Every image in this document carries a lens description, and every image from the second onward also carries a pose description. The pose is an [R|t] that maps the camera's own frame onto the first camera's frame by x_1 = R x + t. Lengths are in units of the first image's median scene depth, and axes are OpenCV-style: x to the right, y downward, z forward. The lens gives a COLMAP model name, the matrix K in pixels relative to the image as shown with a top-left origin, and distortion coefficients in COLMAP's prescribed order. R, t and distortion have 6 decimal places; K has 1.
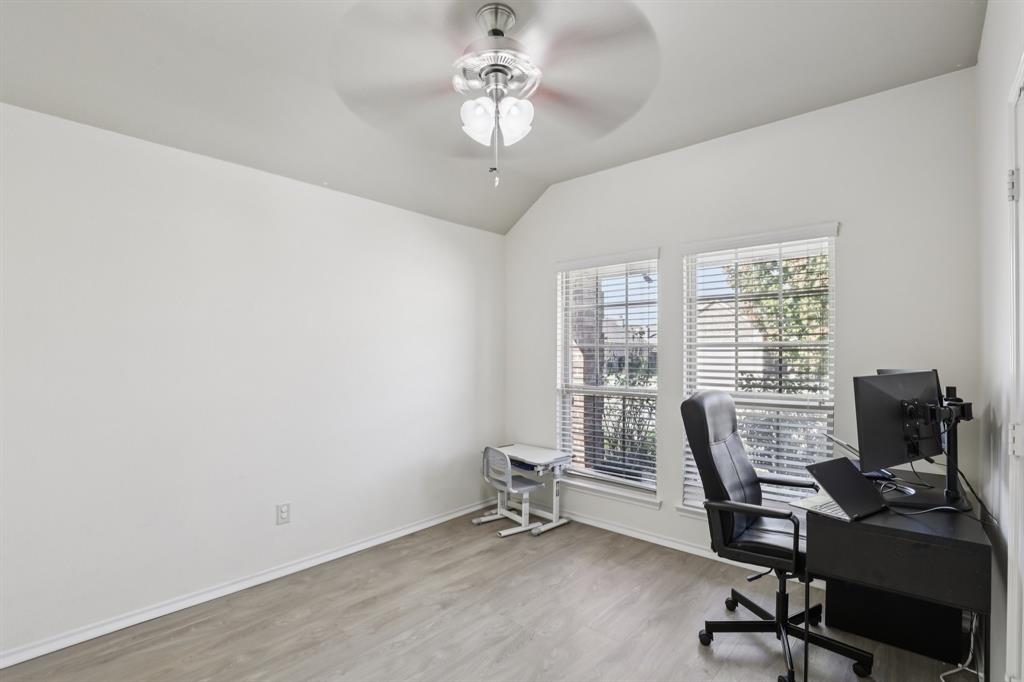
lens RADIAL K [[469.5, 0, 512.8], [0, 469.5, 344.0], [0, 0, 1]] dist [-0.032779, 0.005843]
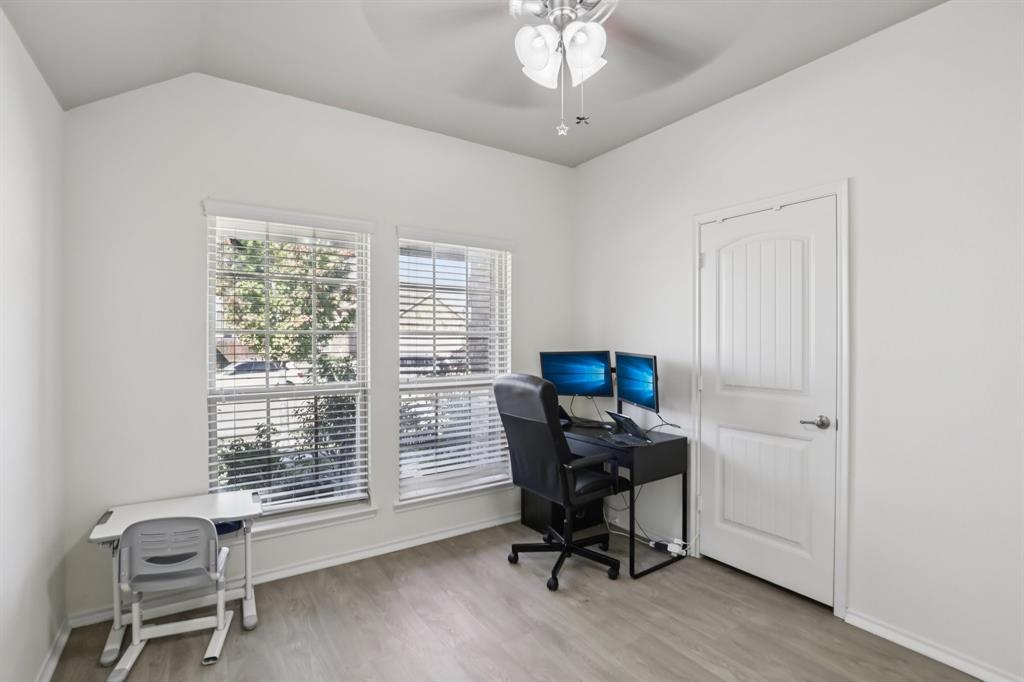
lens RADIAL K [[489.1, 0, 513.2], [0, 489.1, 340.6], [0, 0, 1]] dist [-0.001489, -0.000869]
pose [[0.259388, -0.007428, 0.965745, -0.546640], [-0.018408, 0.999751, 0.012634, 0.001135], [-0.965598, -0.021054, 0.259186, 0.535162]]
